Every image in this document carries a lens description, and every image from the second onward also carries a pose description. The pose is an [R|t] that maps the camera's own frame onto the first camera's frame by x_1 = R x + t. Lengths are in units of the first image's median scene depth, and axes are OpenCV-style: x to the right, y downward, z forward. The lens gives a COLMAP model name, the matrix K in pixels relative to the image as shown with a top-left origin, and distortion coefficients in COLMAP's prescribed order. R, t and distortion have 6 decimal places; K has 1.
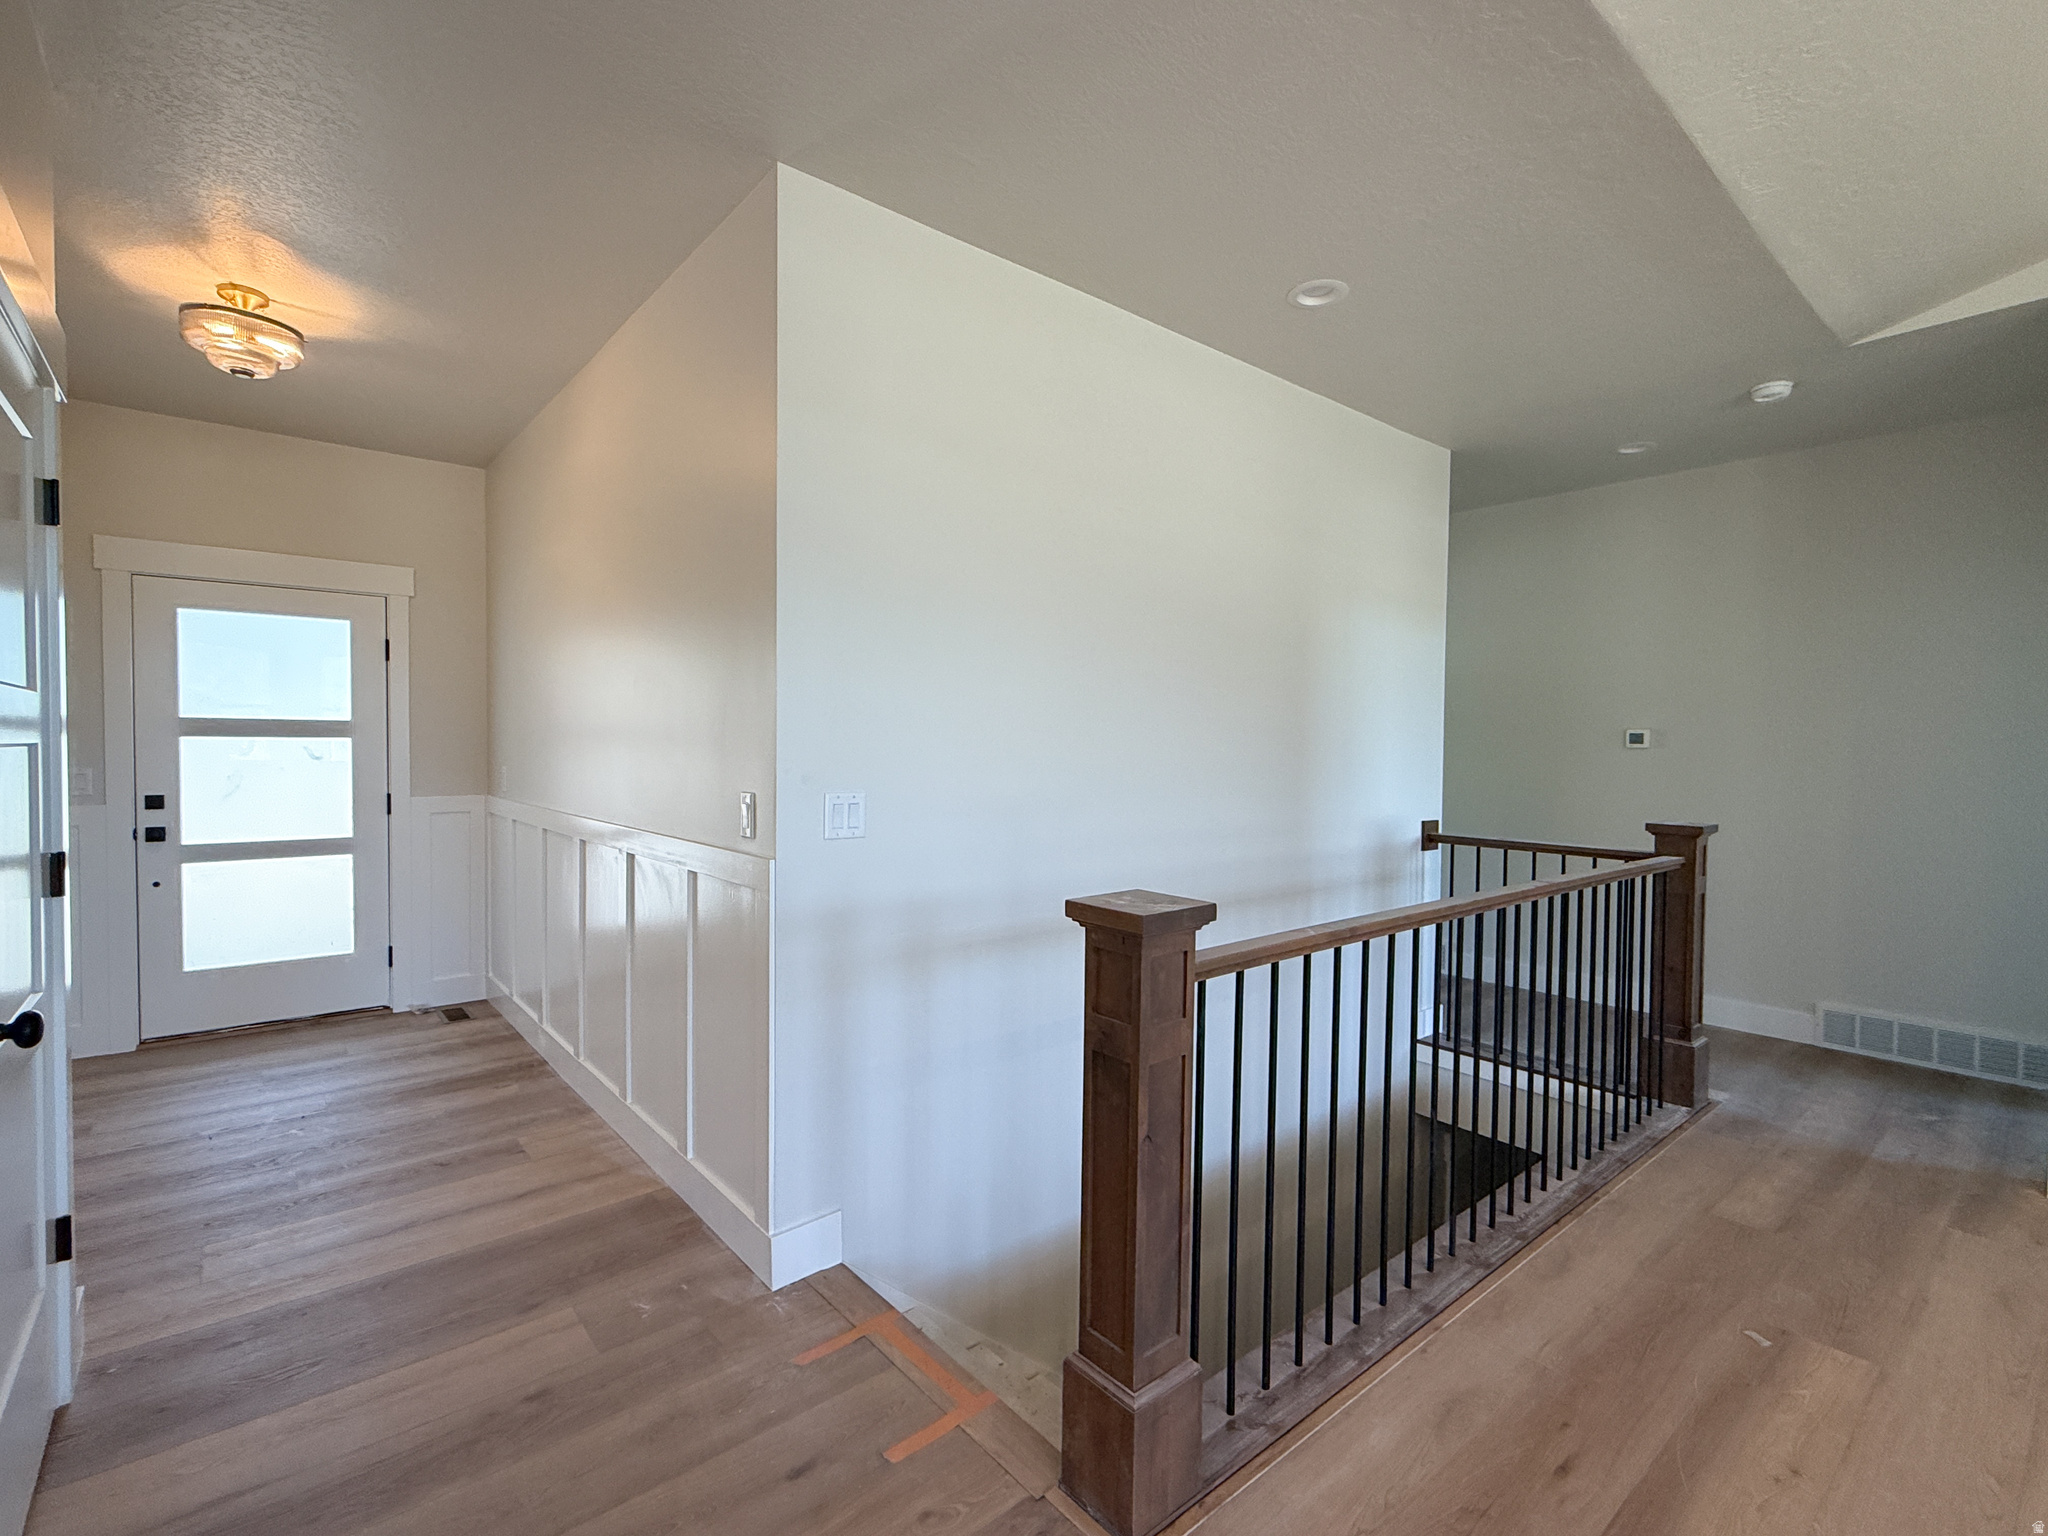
lens RADIAL K [[950.5, 0, 1022.7], [0, 950.5, 770.5], [0, 0, 1]] dist [-0.002411, 0.000361]
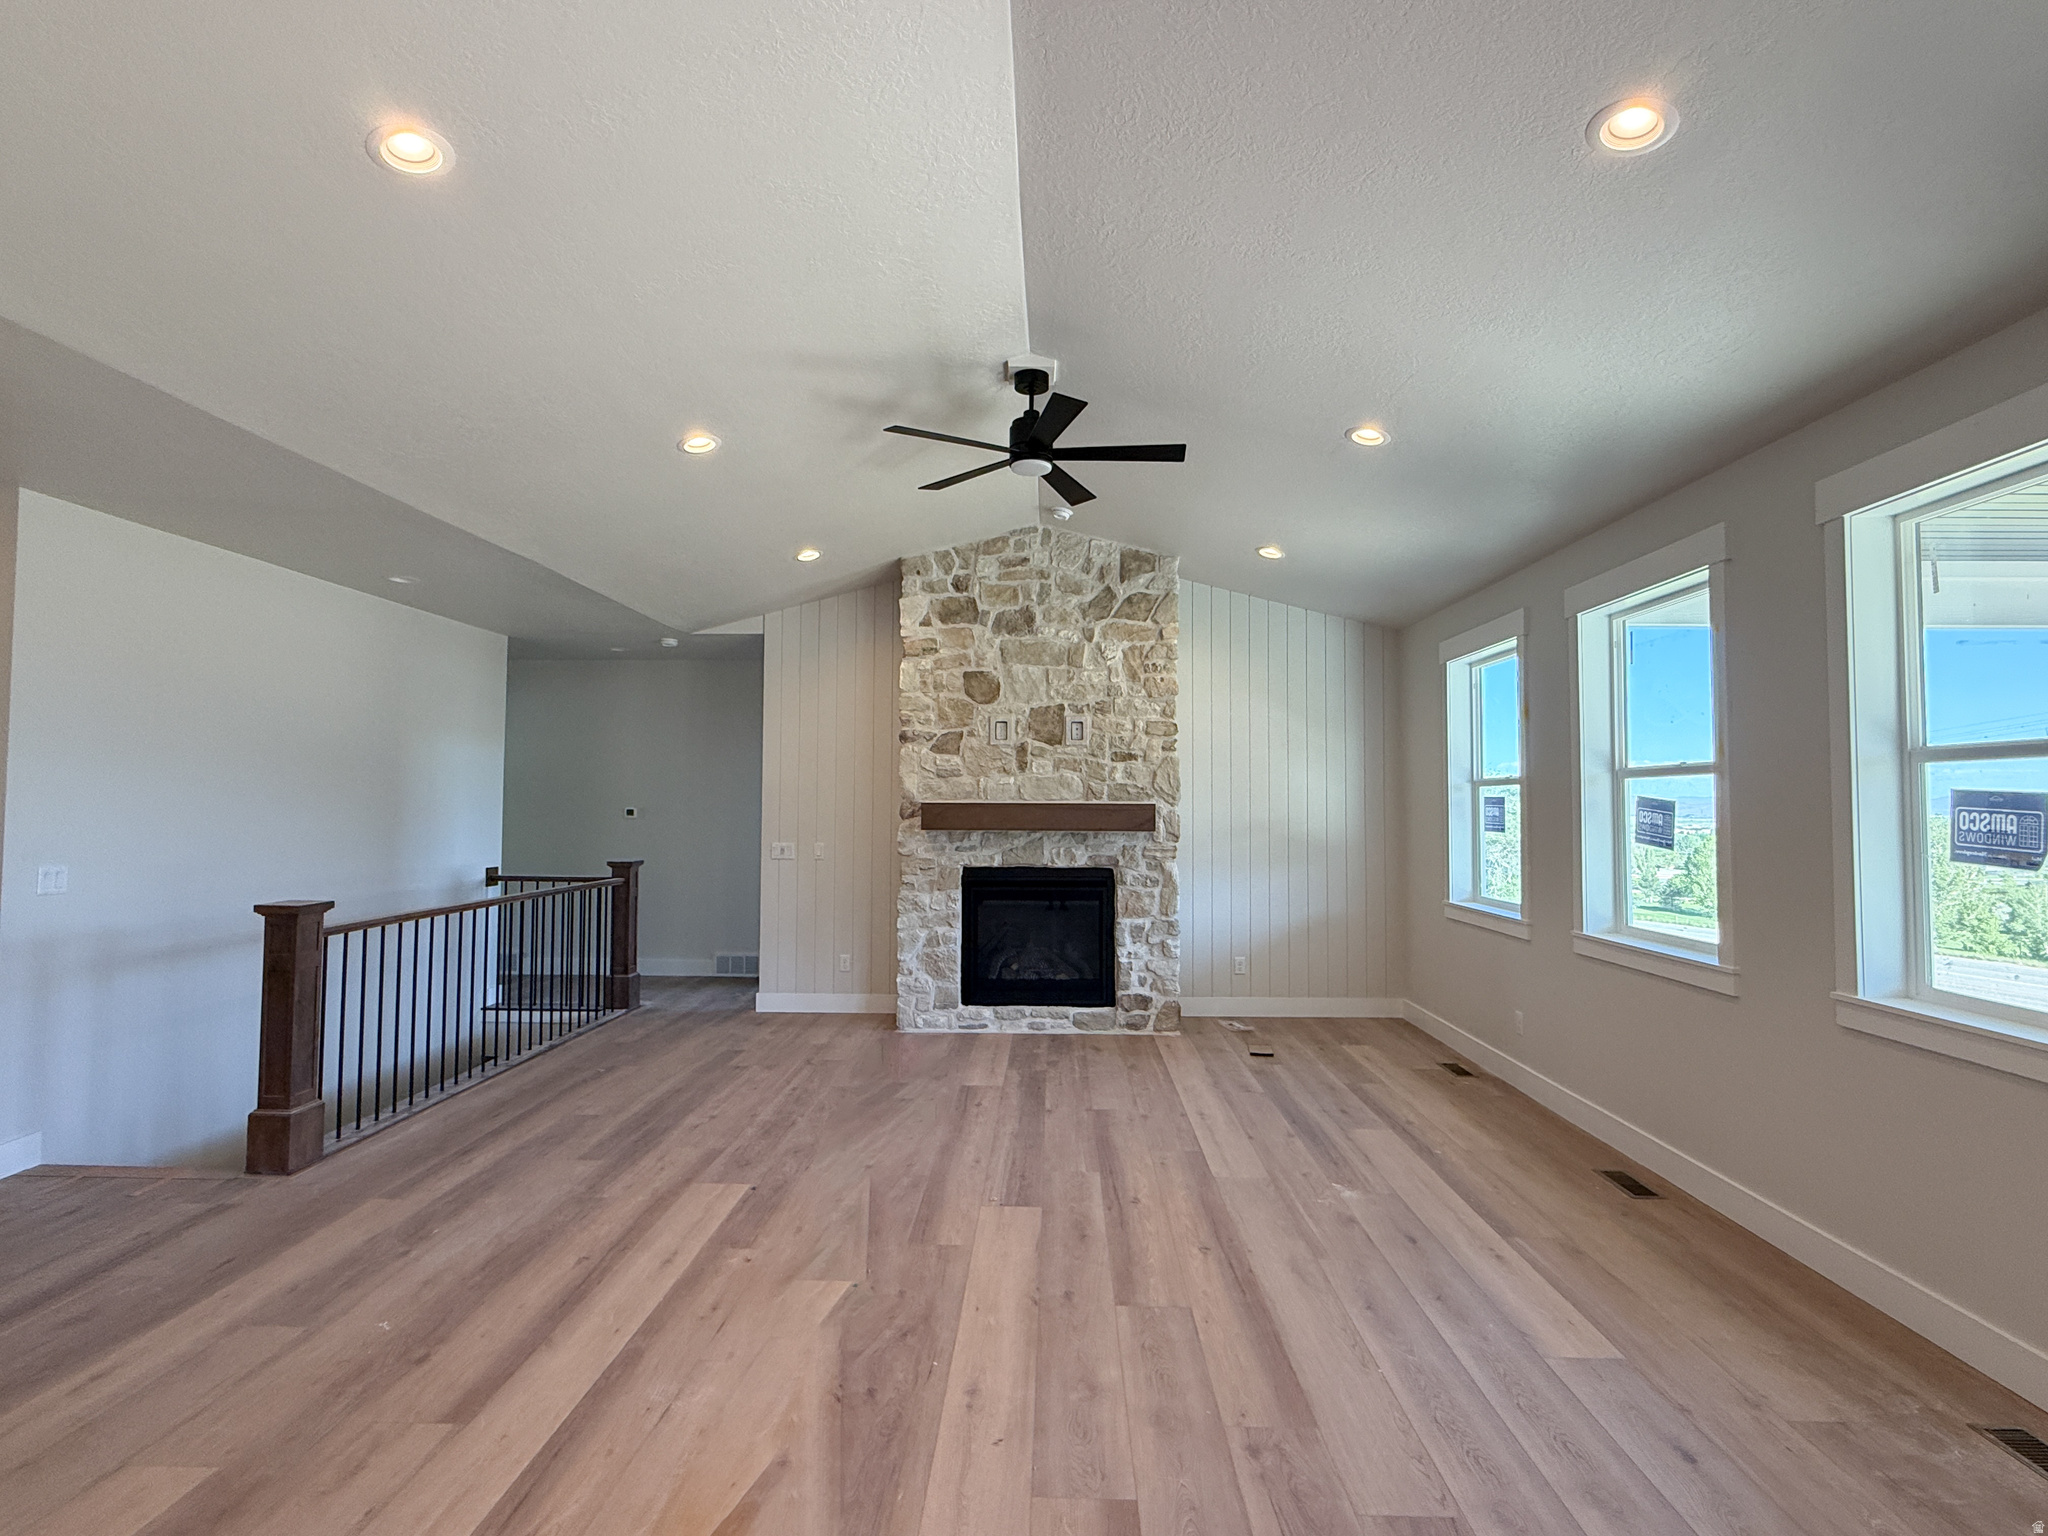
lens RADIAL K [[950.5, 0, 1022.7], [0, 950.5, 770.5], [0, 0, 1]] dist [-0.002411, 0.000361]
pose [[0.671175, 0.023451, 0.740927, -0.322318], [0.019852, 0.998572, -0.049588, -0.026252], [-0.741033, 0.047991, 0.669752, -1.485487]]
